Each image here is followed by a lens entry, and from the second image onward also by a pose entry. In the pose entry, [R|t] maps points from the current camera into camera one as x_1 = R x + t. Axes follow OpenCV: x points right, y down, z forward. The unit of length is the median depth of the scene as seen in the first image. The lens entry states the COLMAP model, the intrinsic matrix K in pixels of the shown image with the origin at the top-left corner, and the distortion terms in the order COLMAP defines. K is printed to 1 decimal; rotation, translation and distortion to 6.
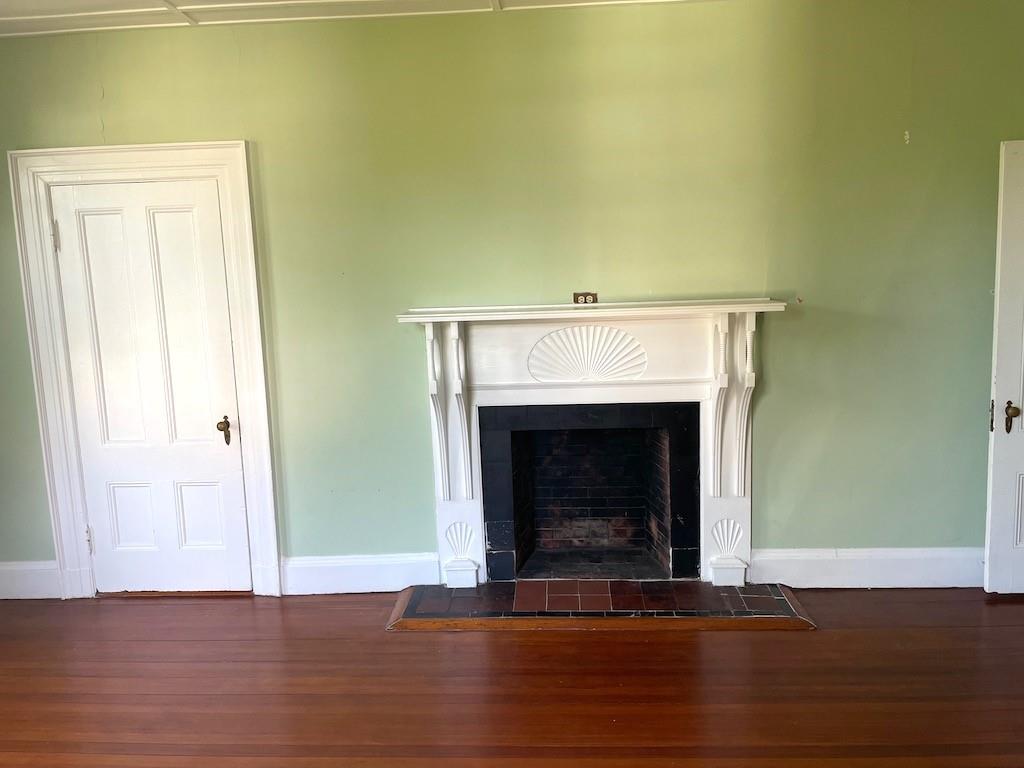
lens RADIAL K [[774.0, 0, 517.7], [0, 774.0, 383.9], [0, 0, 1]] dist [0.102602, -0.126665]
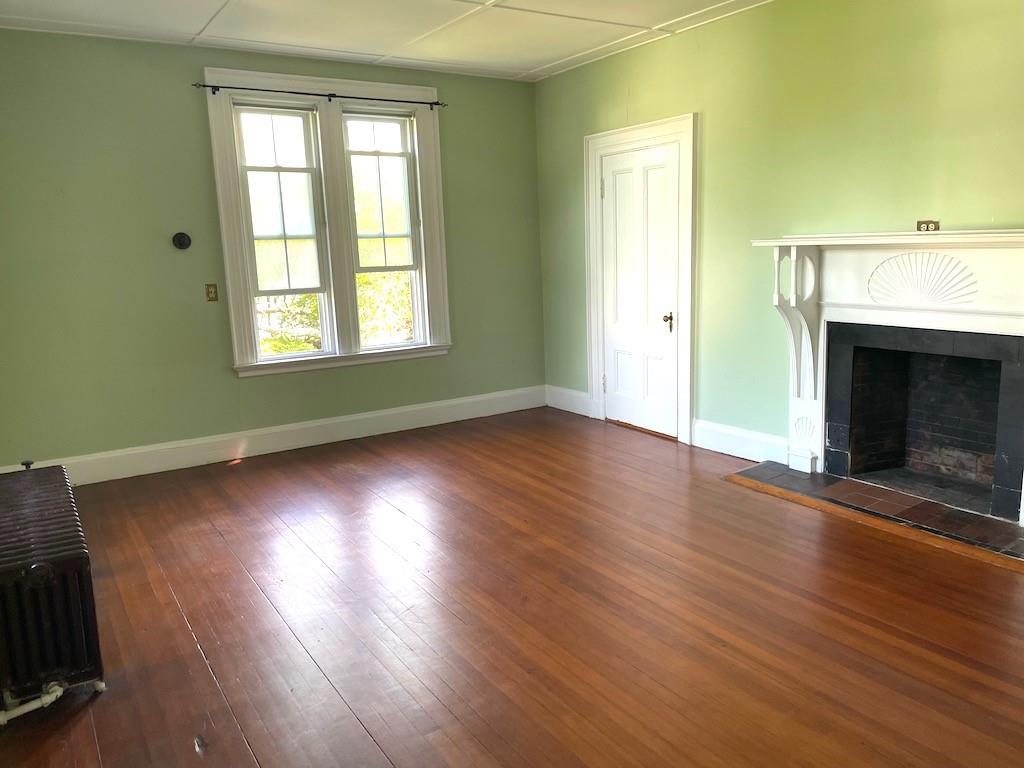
lens RADIAL K [[774.0, 0, 517.7], [0, 774.0, 383.9], [0, 0, 1]] dist [0.102602, -0.126665]
pose [[0.589953, 0.160334, -0.791359, 0.607887], [-0.097046, 0.987062, 0.127636, 0.016501], [0.801584, 0.001499, 0.597880, -0.074275]]
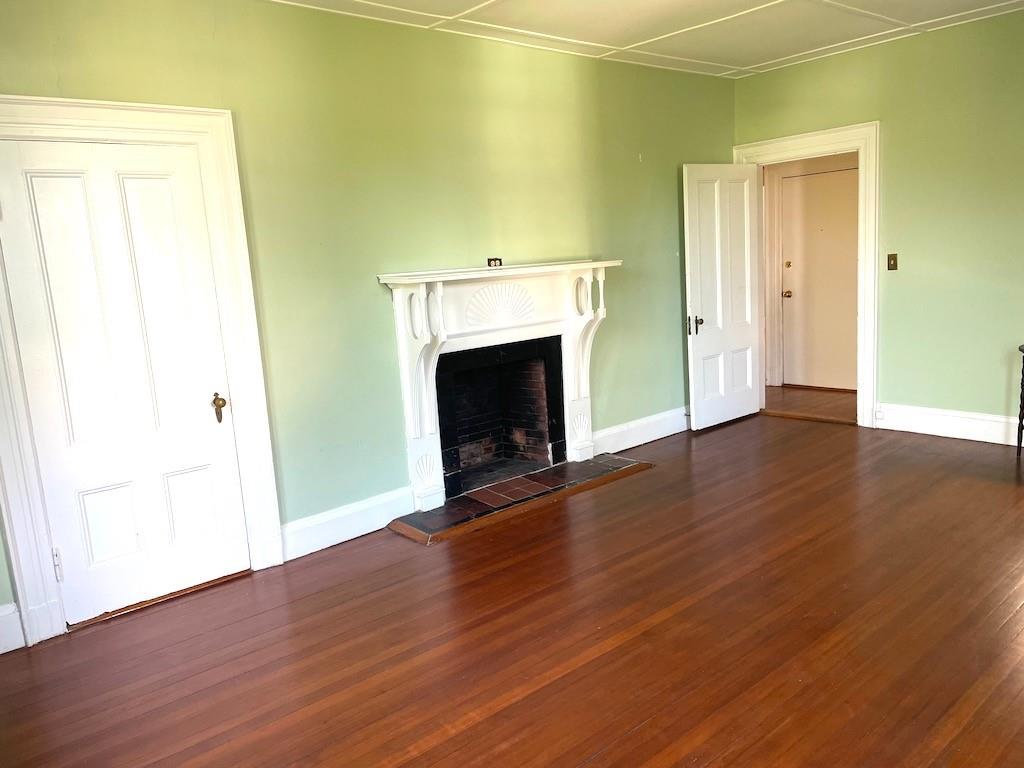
lens RADIAL K [[774.0, 0, 517.7], [0, 774.0, 383.9], [0, 0, 1]] dist [0.102602, -0.126665]
pose [[0.708628, -0.127502, 0.693967, -0.779917], [0.135688, 0.989805, 0.043301, 0.038530], [-0.692413, 0.063479, 0.718704, 0.046731]]
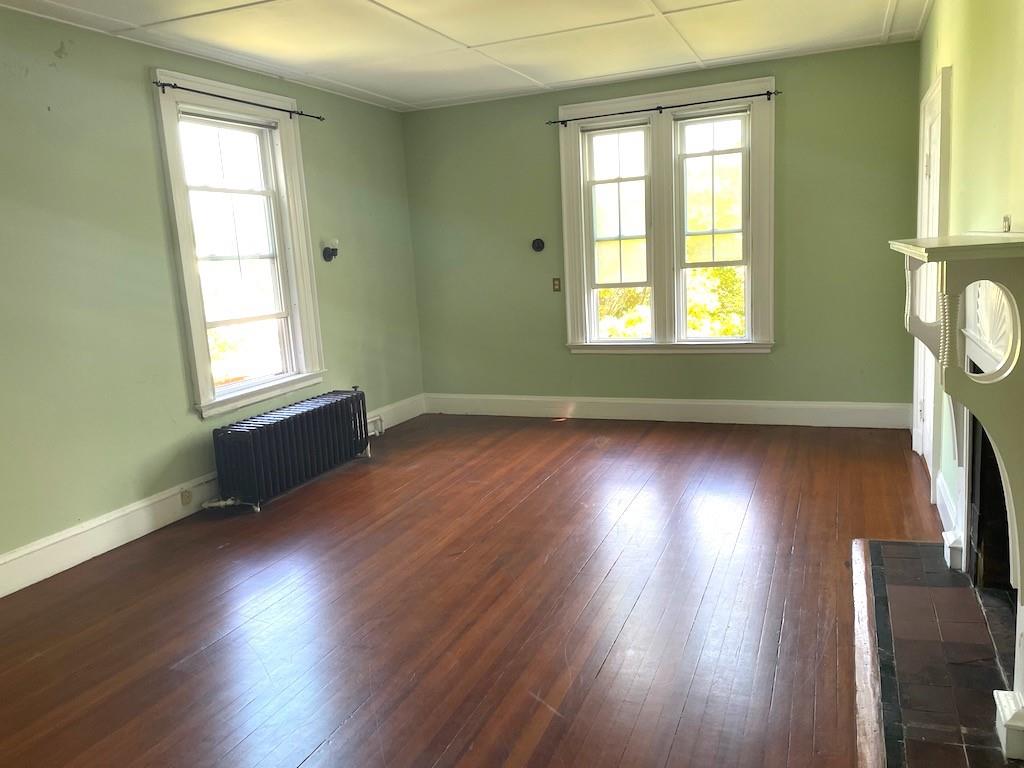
lens RADIAL K [[774.0, 0, 517.7], [0, 774.0, 383.9], [0, 0, 1]] dist [0.102602, -0.126665]
pose [[-0.320914, 0.210375, -0.923448, 0.856323], [-0.061019, 0.968400, 0.241821, -0.114480], [0.945141, 0.133951, -0.297936, 0.788442]]
